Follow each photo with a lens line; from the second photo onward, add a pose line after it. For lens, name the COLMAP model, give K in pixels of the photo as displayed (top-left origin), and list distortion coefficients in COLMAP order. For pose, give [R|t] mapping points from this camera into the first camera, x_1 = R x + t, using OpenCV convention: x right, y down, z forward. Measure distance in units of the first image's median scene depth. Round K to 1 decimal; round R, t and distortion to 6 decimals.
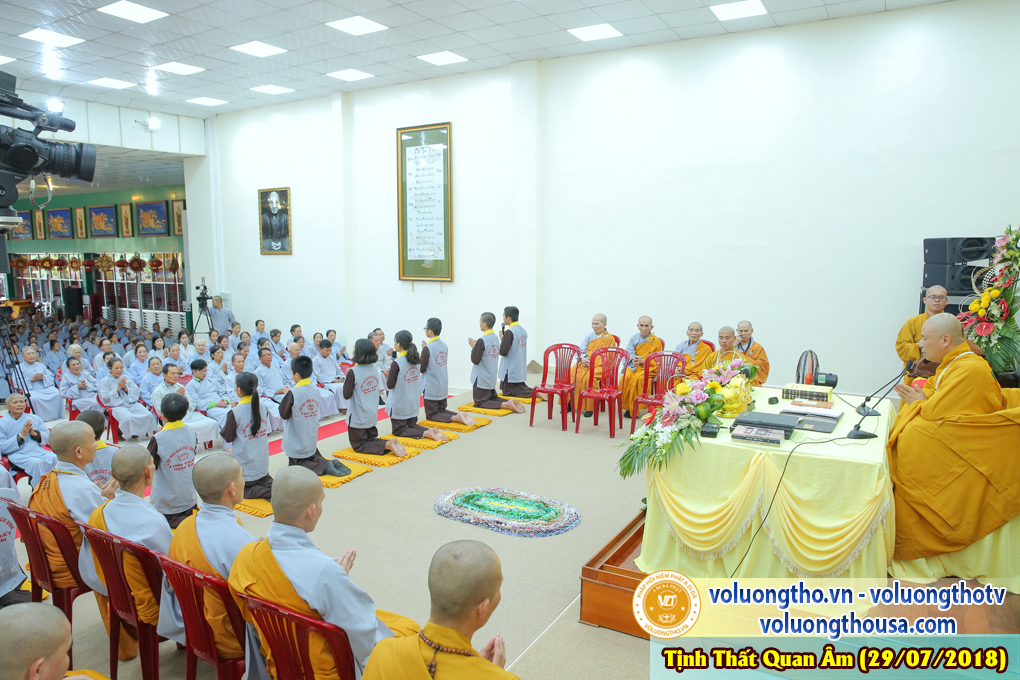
lens RADIAL K [[694.9, 0, 510.0], [0, 694.9, 340.0], [0, 0, 1]] dist [-0.113044, 0.091786]
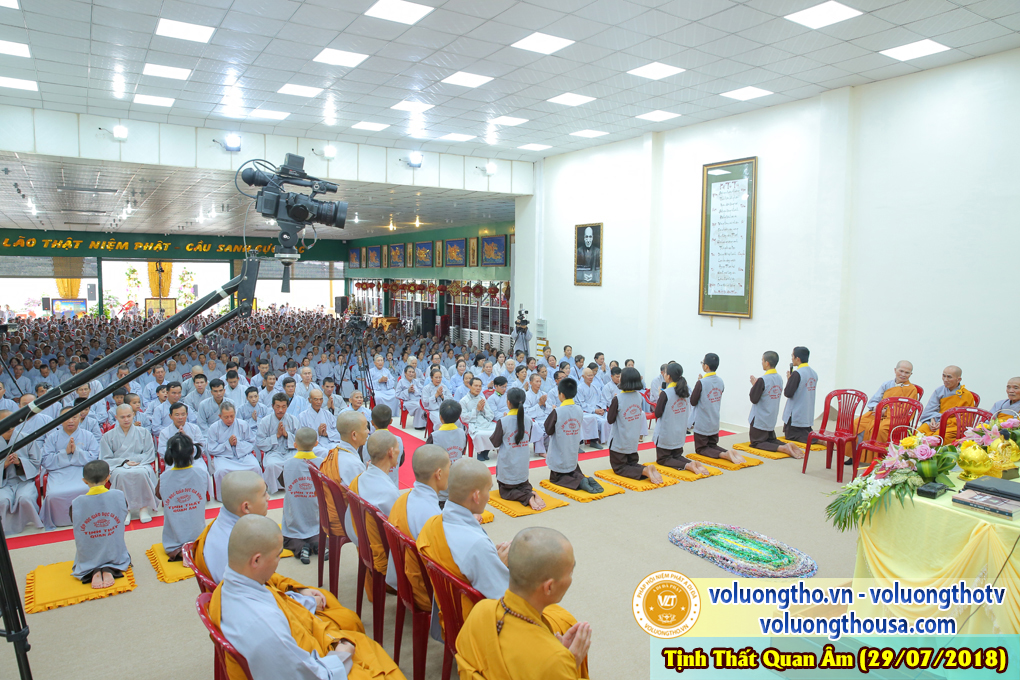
lens RADIAL K [[701.3, 0, 510.0], [0, 701.3, 340.0], [0, 0, 1]] dist [-0.123985, 0.098604]
pose [[0.885557, 0.056290, -0.461108, 0.082757], [-0.078580, 0.996478, -0.029268, 0.001761], [0.457837, 0.062152, 0.886861, -0.021739]]
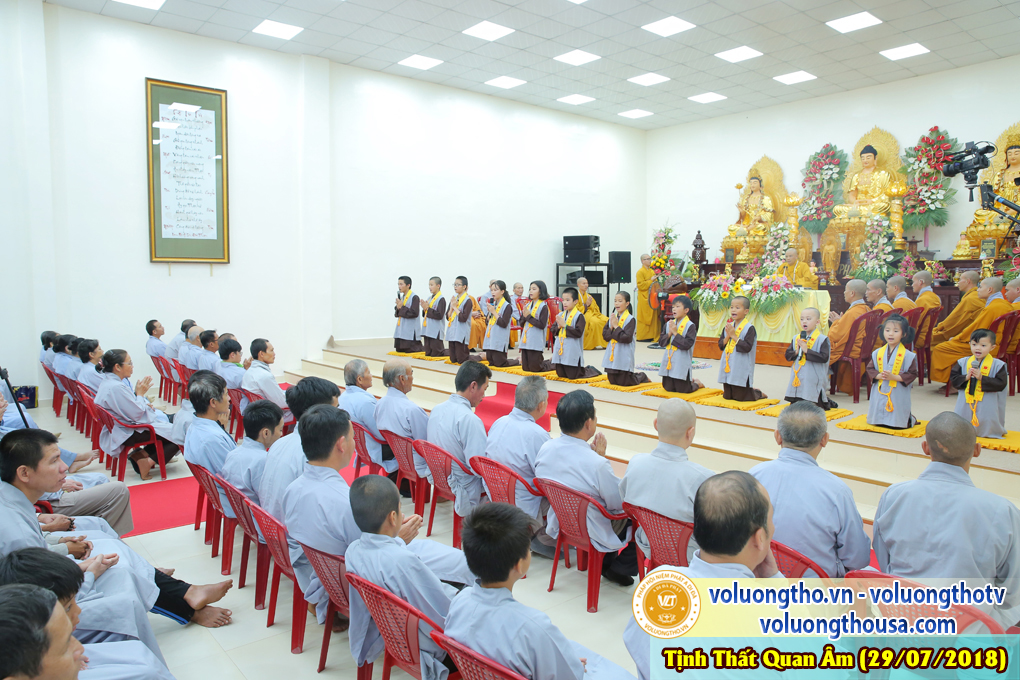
lens RADIAL K [[694.9, 0, 510.0], [0, 694.9, 340.0], [0, 0, 1]] dist [-0.113044, 0.091786]
pose [[0.329183, -0.064125, 0.942086, -0.997292], [0.124200, 0.991964, 0.024123, 0.048998], [-0.936062, 0.109066, 0.334502, 0.443054]]
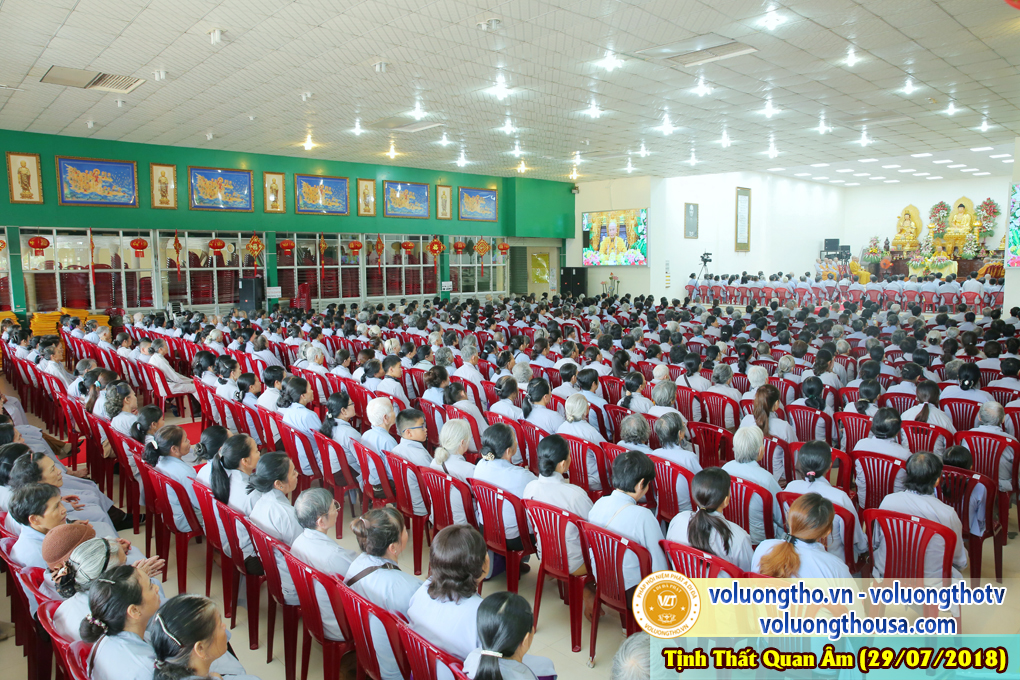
lens RADIAL K [[694.9, 0, 510.0], [0, 694.9, 340.0], [0, 0, 1]] dist [-0.113044, 0.091786]
pose [[0.290433, -0.097465, 0.951919, -3.333235], [0.135388, 0.988977, 0.059951, -0.043217], [-0.947269, 0.111467, 0.300428, 1.360924]]
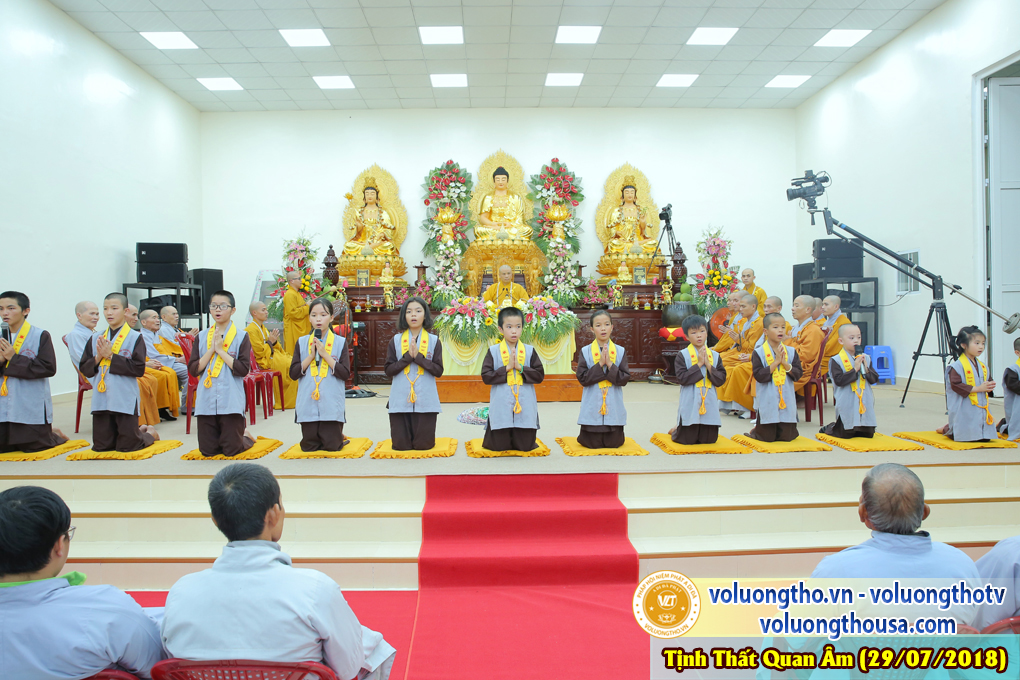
lens RADIAL K [[719.7, 0, 510.0], [0, 719.7, 340.0], [0, 0, 1]] dist [-0.119358, 0.099568]
pose [[-0.533337, -0.006544, 0.845877, -0.658470], [0.133052, 0.986874, 0.091526, -0.007717], [-0.835373, 0.161360, -0.525466, 0.924695]]
